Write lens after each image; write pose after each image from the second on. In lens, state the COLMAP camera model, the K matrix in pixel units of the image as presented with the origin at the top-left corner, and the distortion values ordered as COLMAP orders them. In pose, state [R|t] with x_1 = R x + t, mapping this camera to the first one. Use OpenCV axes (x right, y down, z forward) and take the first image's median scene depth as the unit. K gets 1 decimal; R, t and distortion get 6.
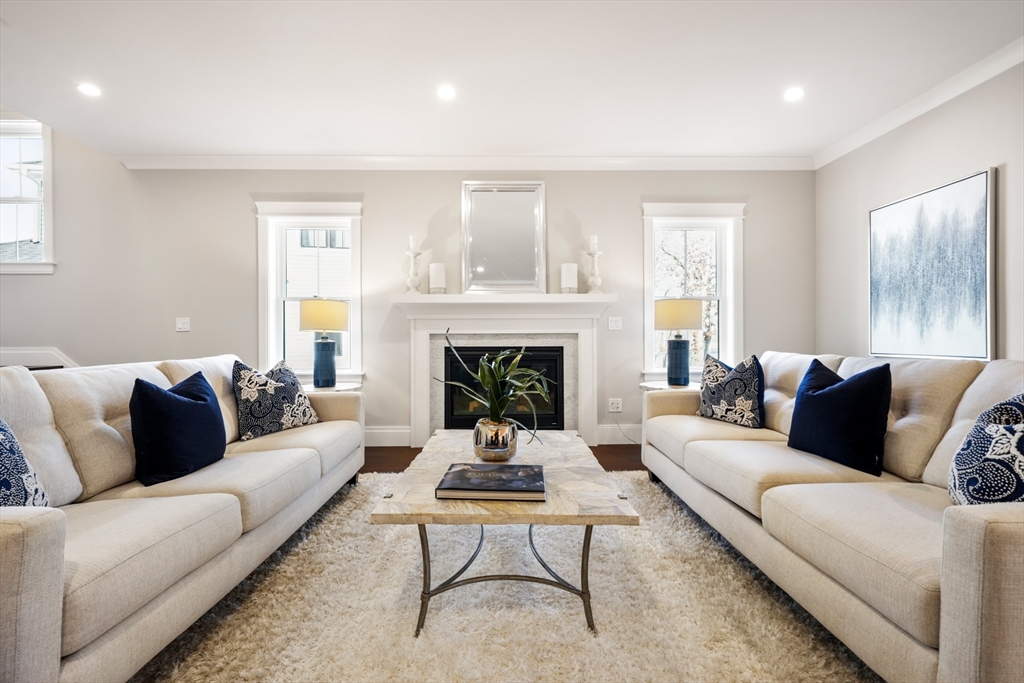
lens RADIAL K [[436.6, 0, 512.7], [0, 436.6, 340.8], [0, 0, 1]] dist [0.001480, -0.001154]
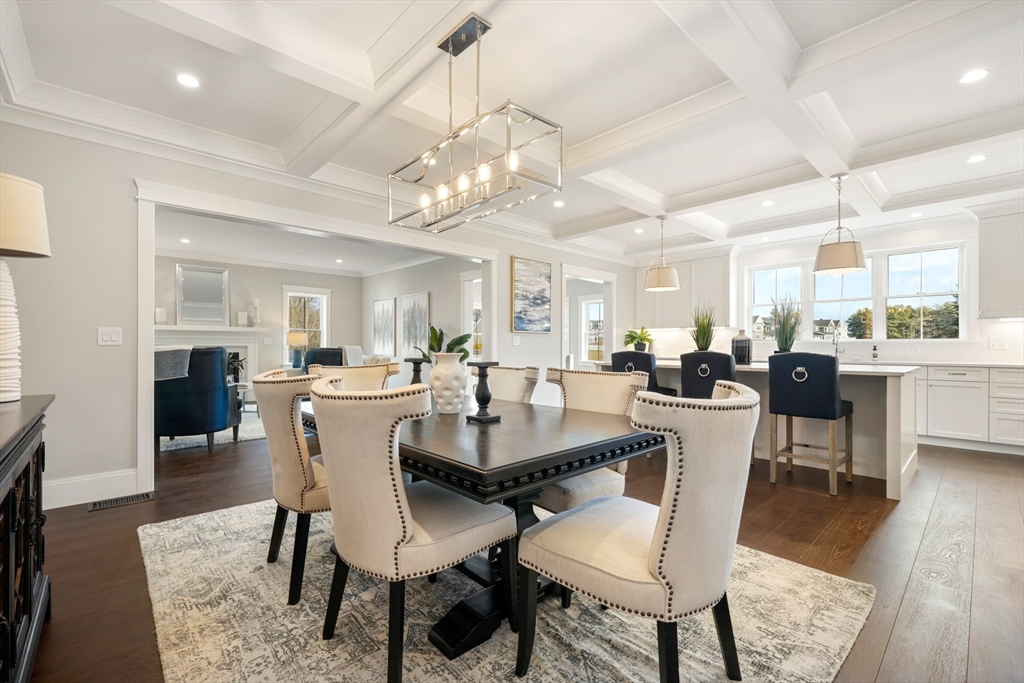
lens RADIAL K [[436.6, 0, 514.9], [0, 436.6, 344.1], [0, 0, 1]] dist [0.001480, -0.001154]
pose [[0.747026, 0.007596, 0.664752, -0.280511], [-0.001156, 0.999948, -0.010127, -0.008630], [-0.664794, 0.006797, 0.746996, -1.391990]]
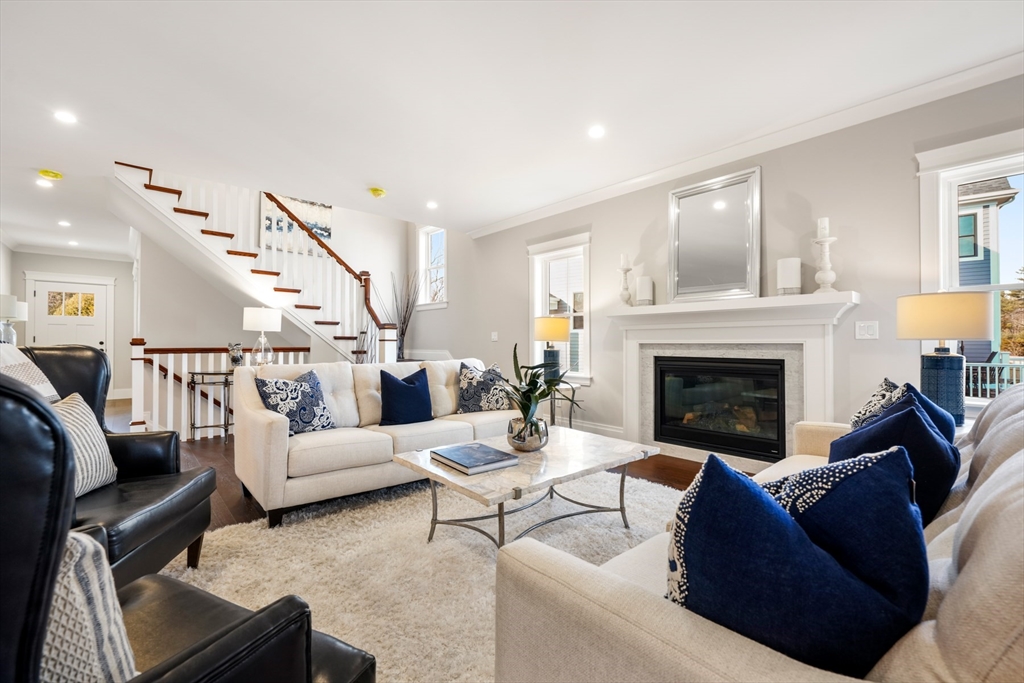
lens RADIAL K [[436.6, 0, 510.8], [0, 436.6, 340.9], [0, 0, 1]] dist [0.001480, -0.001154]
pose [[0.650677, -0.000826, -0.759354, 0.425940], [-0.006425, 0.999958, -0.006593, -0.013831], [0.759328, 0.009168, 0.650644, 0.078737]]
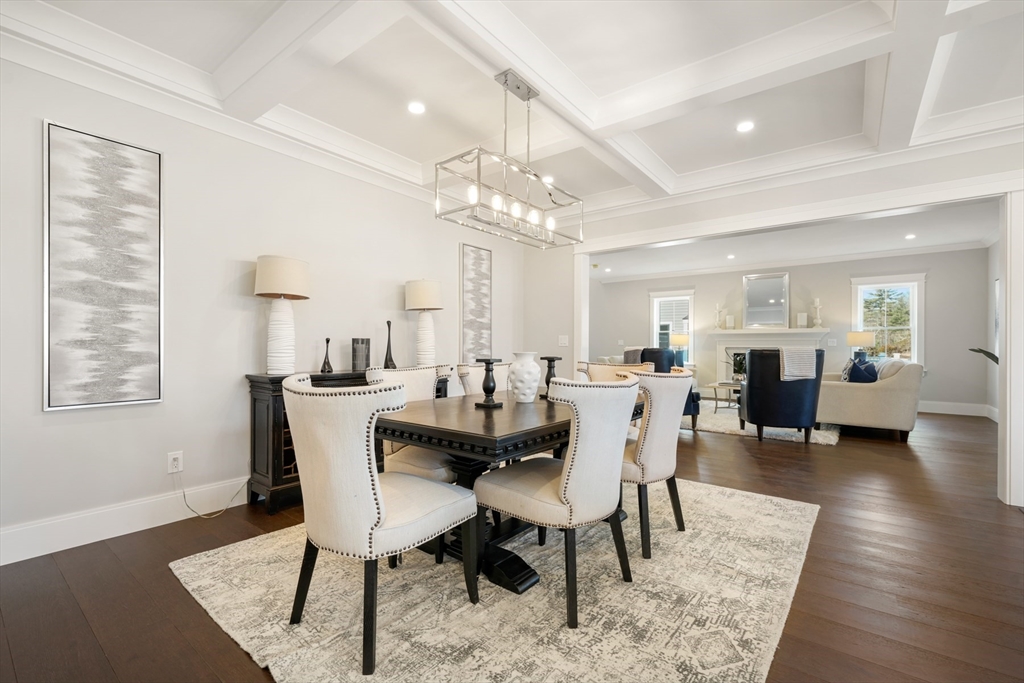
lens RADIAL K [[436.6, 0, 511.5], [0, 436.6, 349.4], [0, 0, 1]] dist [0.001480, -0.001154]
pose [[0.774224, 0.012152, -0.632795, 0.380526], [-0.009544, 0.999926, 0.007525, -0.011352], [0.632839, 0.000214, 0.774283, -1.444558]]
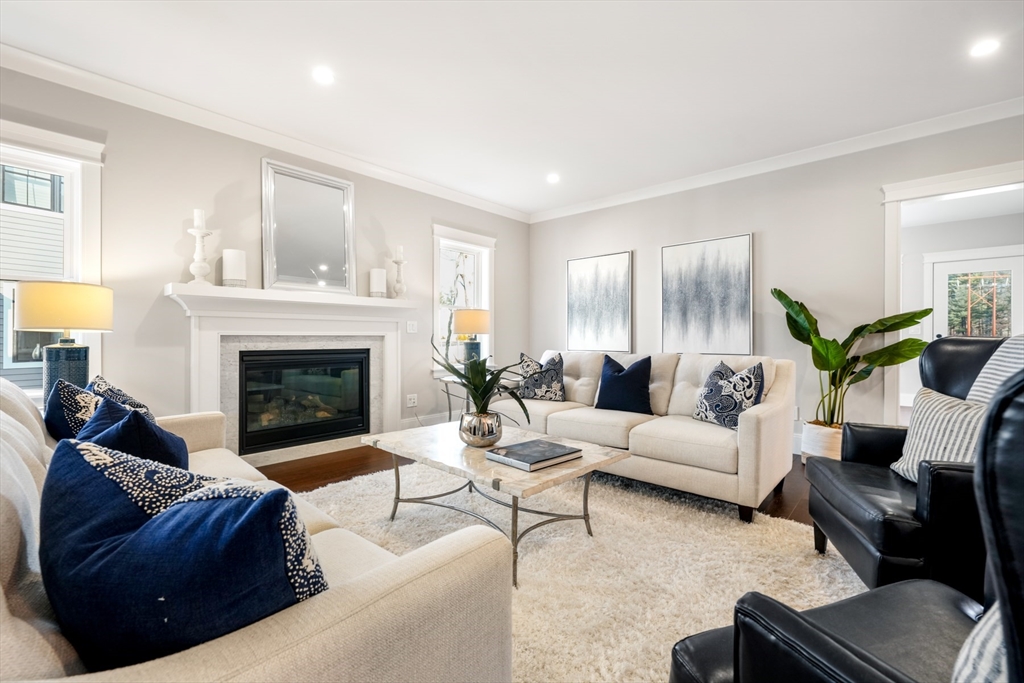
lens RADIAL K [[436.6, 0, 507.0], [0, 436.6, 338.1], [0, 0, 1]] dist [0.001480, -0.001154]
pose [[0.687236, 0.002774, 0.726429, -0.428789], [-0.001247, 0.999996, -0.002638, -0.009413], [-0.726433, 0.000907, 0.687236, 0.065960]]
